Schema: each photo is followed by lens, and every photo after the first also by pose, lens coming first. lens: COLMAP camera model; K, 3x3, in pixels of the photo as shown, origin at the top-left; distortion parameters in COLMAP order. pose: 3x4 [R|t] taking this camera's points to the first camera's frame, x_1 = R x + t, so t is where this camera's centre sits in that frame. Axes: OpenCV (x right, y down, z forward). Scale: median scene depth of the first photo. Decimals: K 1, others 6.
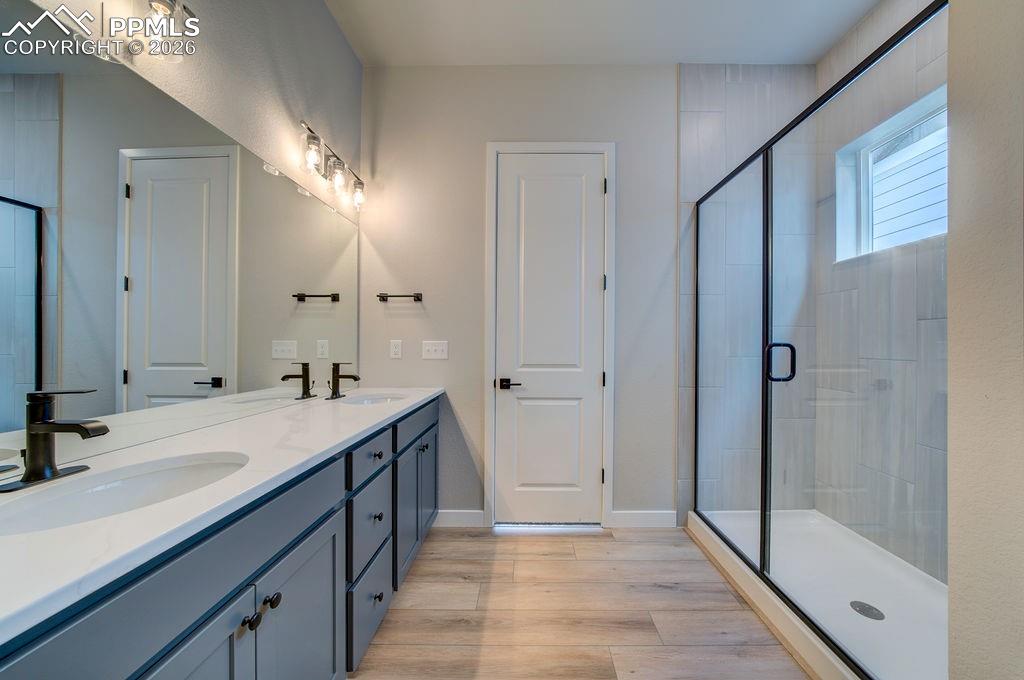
lens RADIAL K [[327.6, 0, 506.7], [0, 327.6, 343.0], [0, 0, 1]] dist [-0.009995, -0.000070]
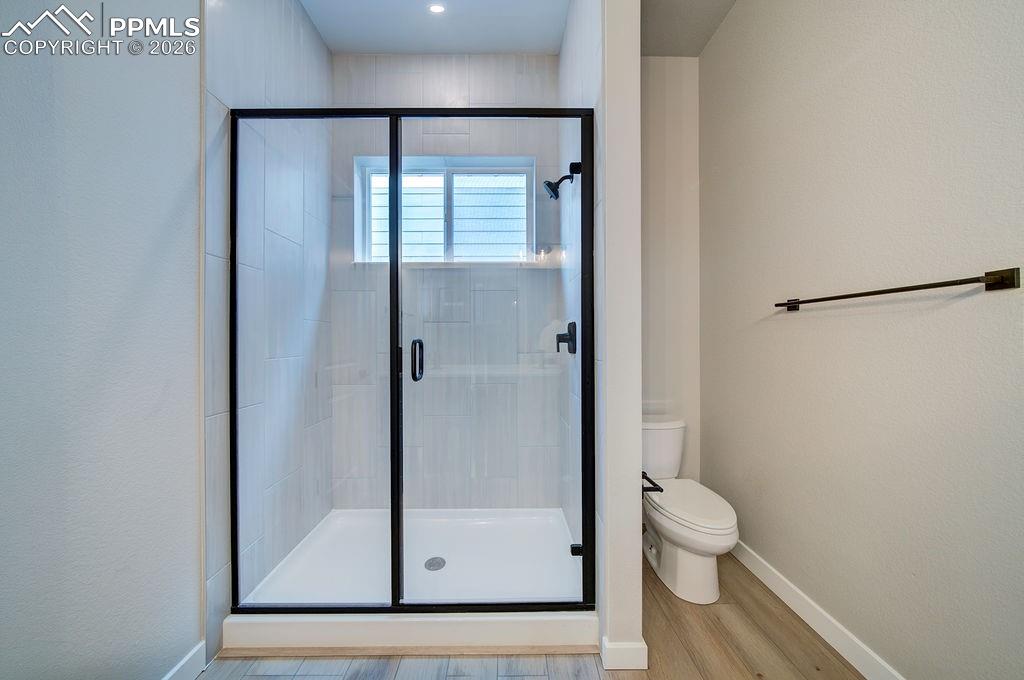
lens RADIAL K [[327.6, 0, 506.7], [0, 327.6, 343.0], [0, 0, 1]] dist [-0.009995, -0.000070]
pose [[-0.058999, -0.007324, 0.998231, -0.062891], [-0.002162, 0.999972, 0.007209, 0.002591], [-0.998256, -0.001733, -0.059013, 0.537225]]
